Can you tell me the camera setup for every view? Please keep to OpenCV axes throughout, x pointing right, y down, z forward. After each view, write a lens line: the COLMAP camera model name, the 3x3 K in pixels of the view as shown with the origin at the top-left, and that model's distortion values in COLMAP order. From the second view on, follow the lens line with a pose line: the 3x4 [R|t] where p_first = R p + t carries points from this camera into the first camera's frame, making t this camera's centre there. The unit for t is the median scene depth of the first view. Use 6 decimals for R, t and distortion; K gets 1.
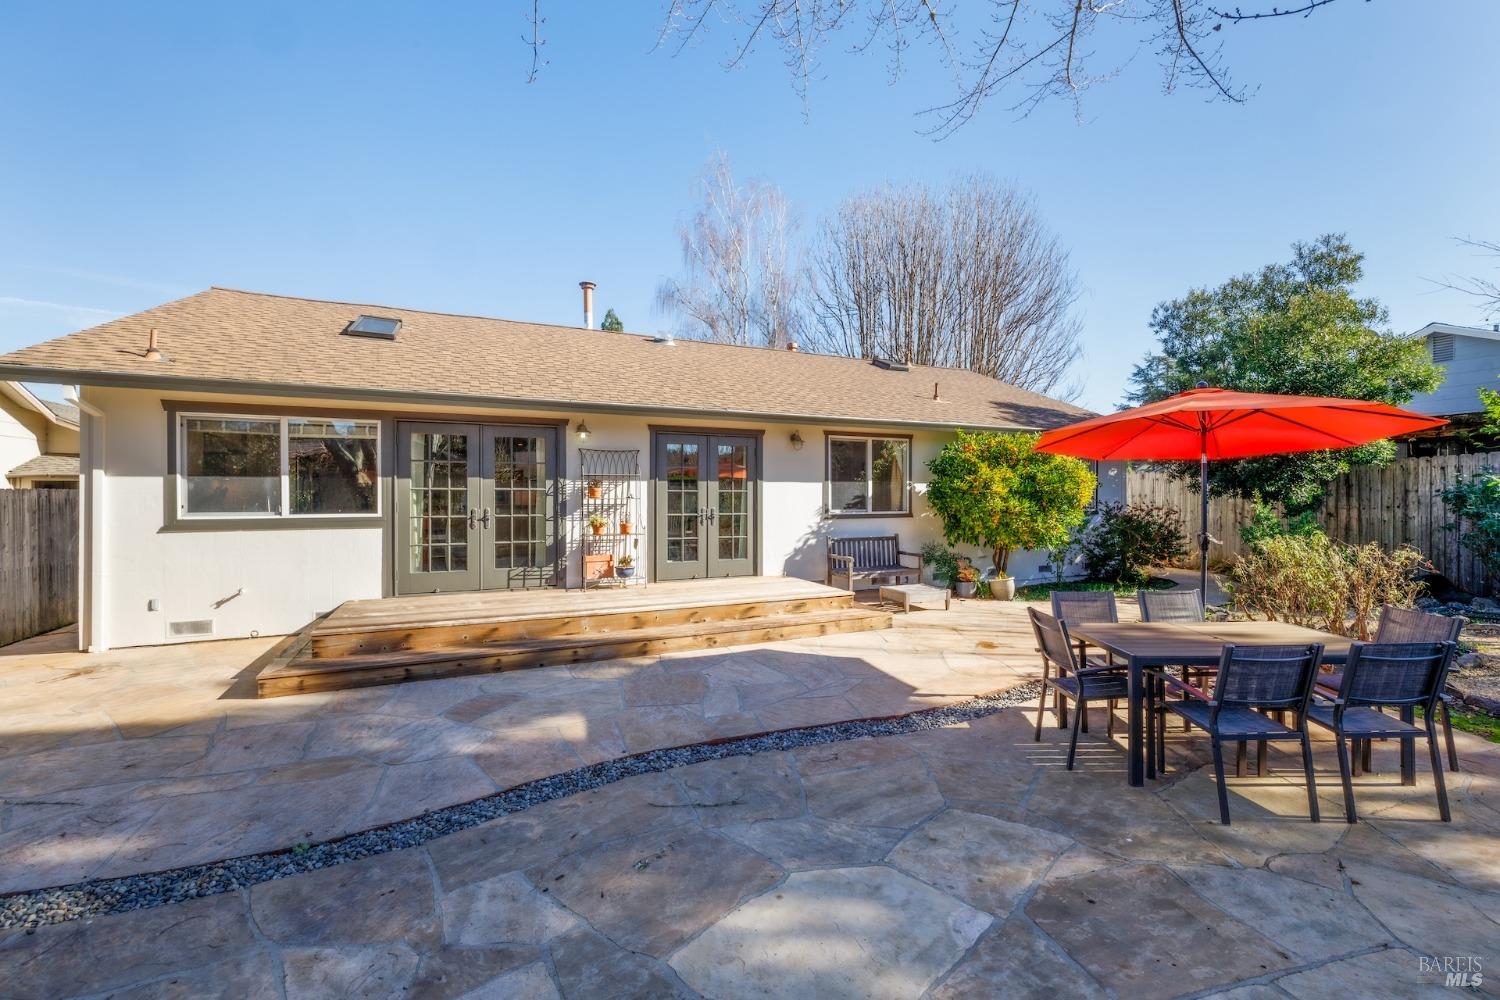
lens RADIAL K [[622.8, 0, 752.9], [0, 622.8, 494.4], [0, 0, 1]] dist [-0.001173, 0.000189]
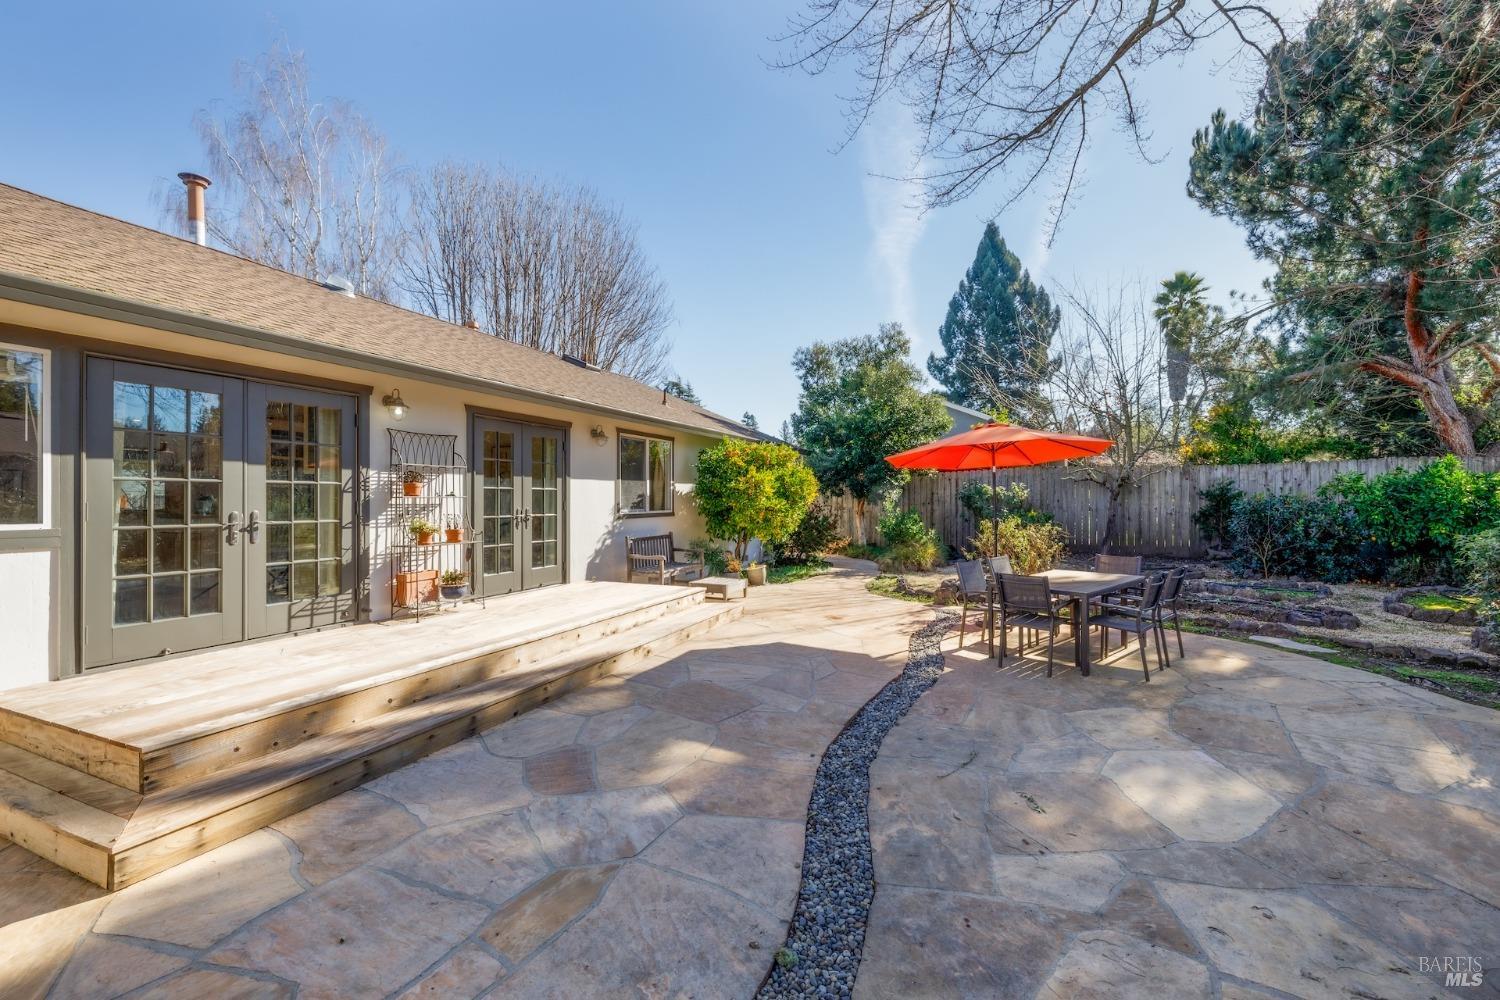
lens RADIAL K [[622.8, 0, 752.9], [0, 622.8, 494.4], [0, 0, 1]] dist [-0.001173, 0.000189]
pose [[0.736789, 0.004020, 0.676111, -0.430138], [-0.000532, 0.999985, -0.005366, 0.007375], [-0.676123, 0.003594, 0.736780, 0.163663]]
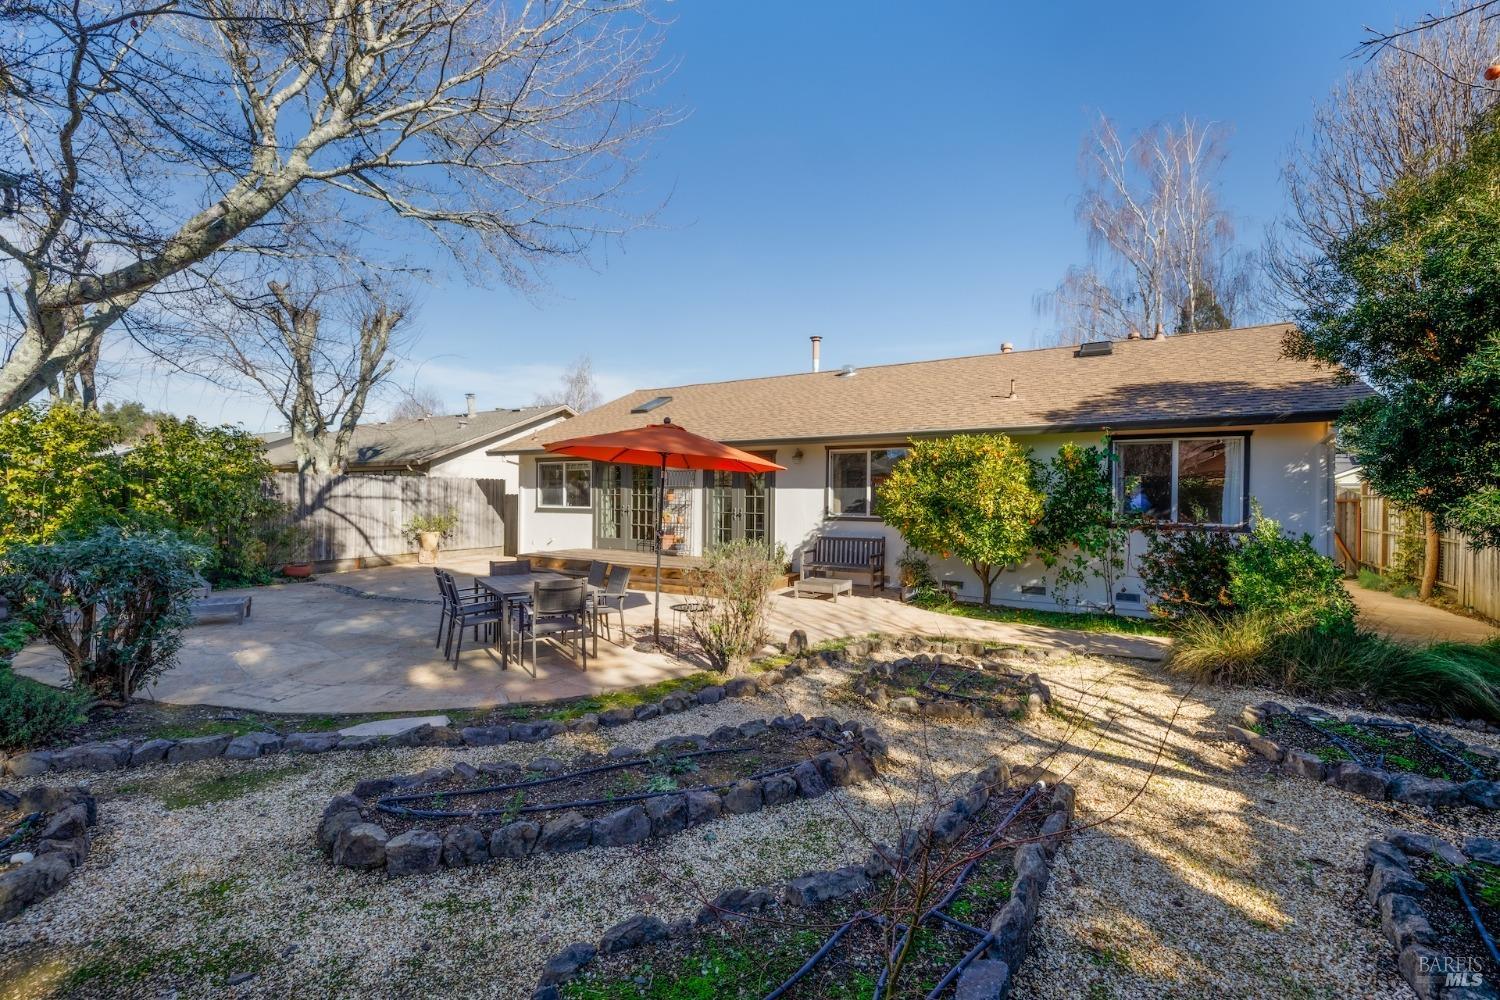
lens RADIAL K [[632.1, 0, 750.0], [0, 632.1, 500.0], [0, 0, 1]] dist [-0.000688, 0.000035]
pose [[0.575804, 0.006786, -0.817560, 1.161089], [-0.007089, 0.999969, 0.003306, -0.001020], [0.817557, 0.003892, 0.575834, 0.196673]]
